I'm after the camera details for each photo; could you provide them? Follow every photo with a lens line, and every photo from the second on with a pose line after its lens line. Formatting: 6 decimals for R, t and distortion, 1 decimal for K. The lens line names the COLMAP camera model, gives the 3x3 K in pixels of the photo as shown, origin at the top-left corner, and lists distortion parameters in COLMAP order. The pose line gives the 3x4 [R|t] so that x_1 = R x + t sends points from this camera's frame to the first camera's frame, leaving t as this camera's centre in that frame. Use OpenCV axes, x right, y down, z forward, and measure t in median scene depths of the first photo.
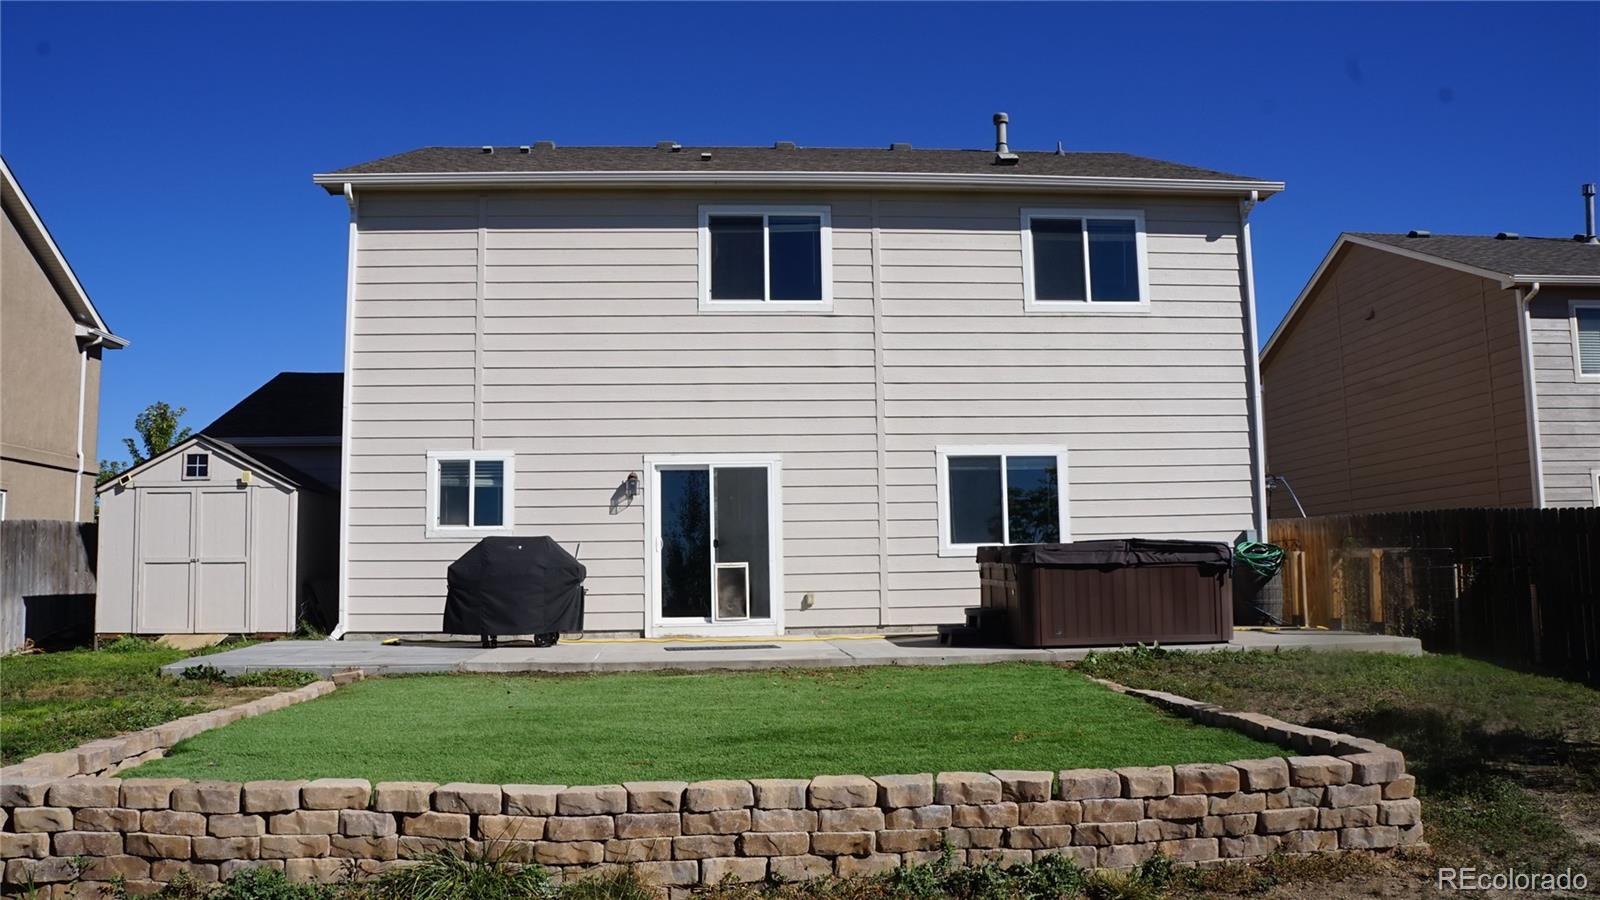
lens RADIAL K [[1256.1, 0, 800.0], [0, 1256.1, 450.0], [0, 0, 1]] dist [-0.122440, 0.001466]
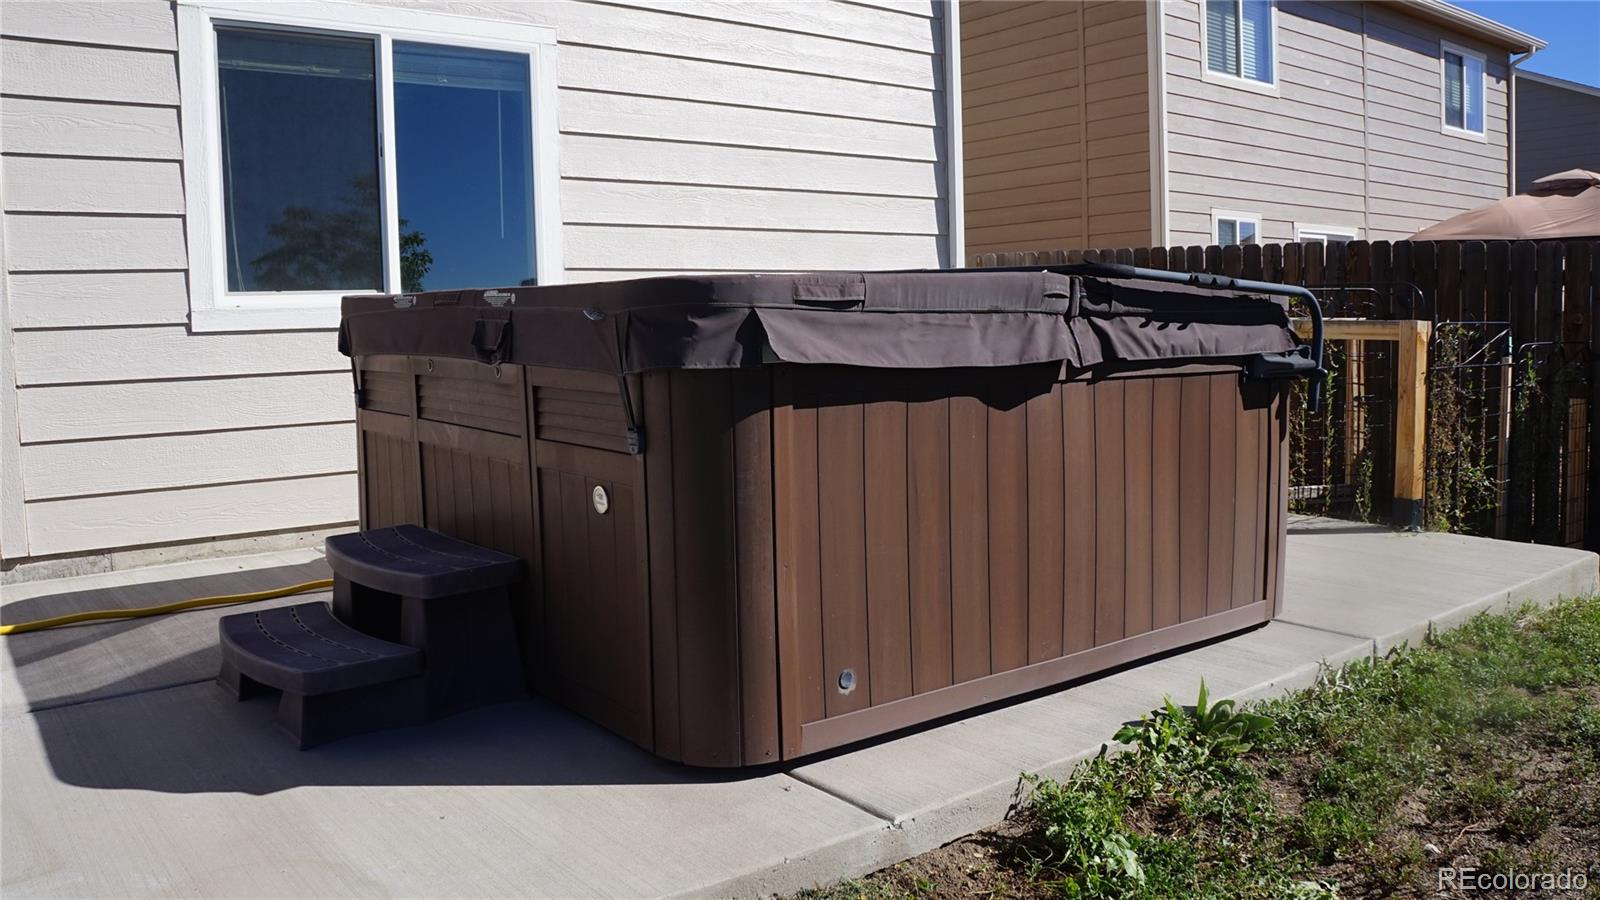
lens RADIAL K [[1256.1, 0, 800.0], [0, 1256.1, 450.0], [0, 0, 1]] dist [-0.122440, 0.001466]
pose [[0.827884, -0.057196, 0.557976, 0.063960], [-0.047994, 0.983915, 0.172068, 0.053892], [-0.558843, -0.169232, 0.811822, 0.654706]]
